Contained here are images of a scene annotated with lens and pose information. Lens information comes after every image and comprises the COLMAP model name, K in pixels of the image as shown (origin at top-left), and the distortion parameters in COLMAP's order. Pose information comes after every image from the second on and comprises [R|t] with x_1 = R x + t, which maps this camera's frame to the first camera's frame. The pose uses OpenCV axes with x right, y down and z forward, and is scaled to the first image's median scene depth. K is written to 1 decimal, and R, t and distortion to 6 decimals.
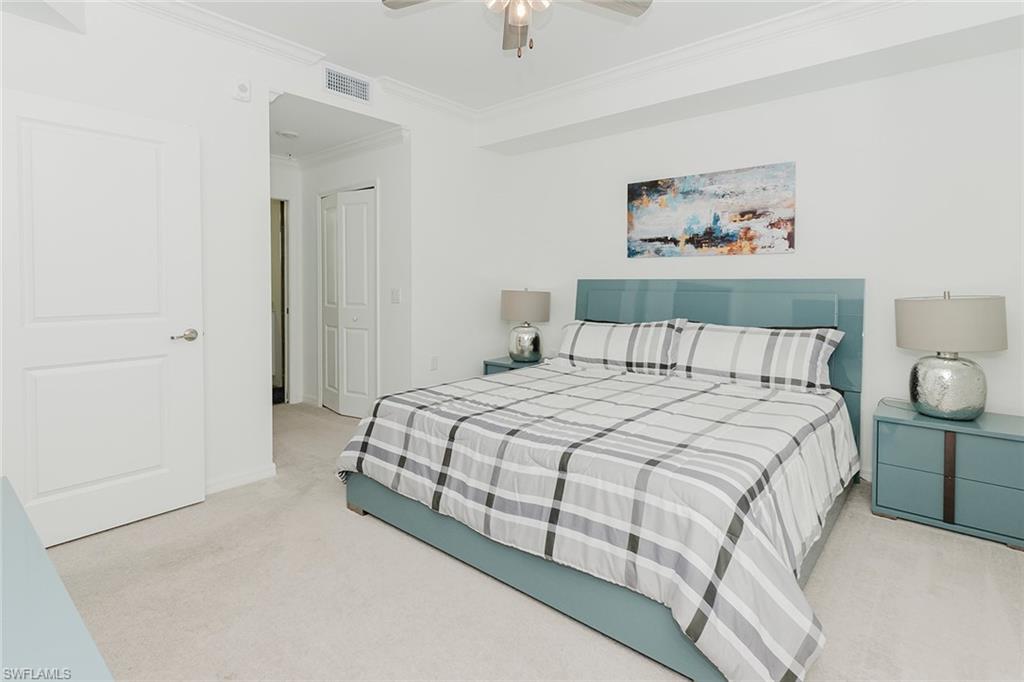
lens RADIAL K [[505.4, 0, 515.5], [0, 505.4, 286.0], [0, 0, 1]] dist [0.001267, 0.000172]
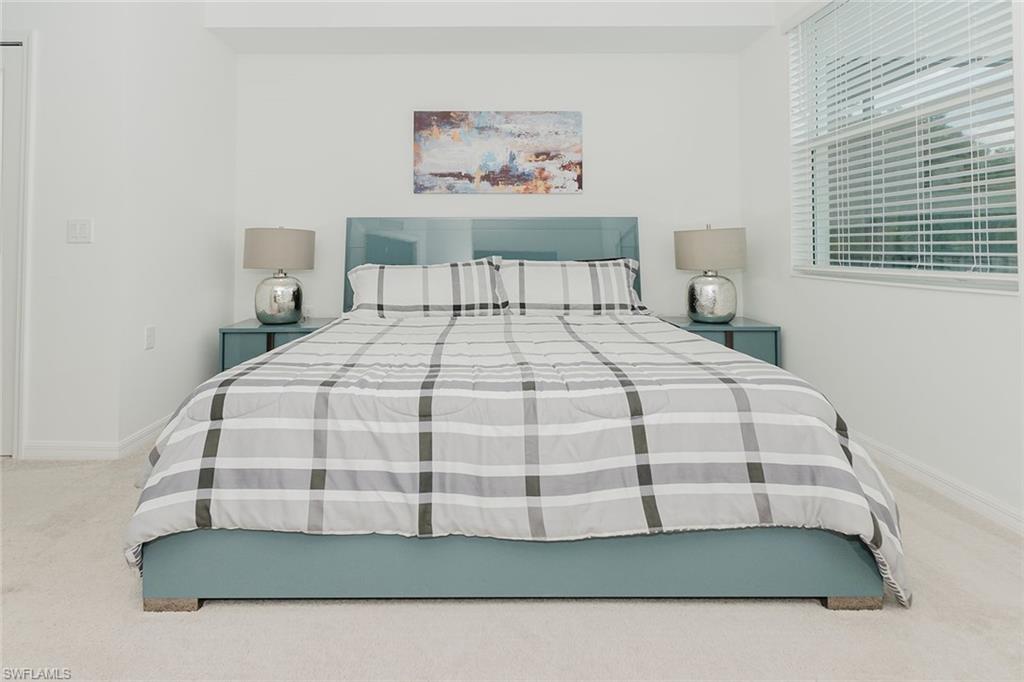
lens RADIAL K [[515.0, 0, 472.6], [0, 515.0, 232.7], [0, 0, 1]] dist [0.001447, 0.000239]
pose [[0.763205, 0.020007, 0.645847, -0.330510], [0.006111, 0.999252, -0.038177, 0.056992], [-0.646128, 0.033083, 0.762512, 0.283462]]
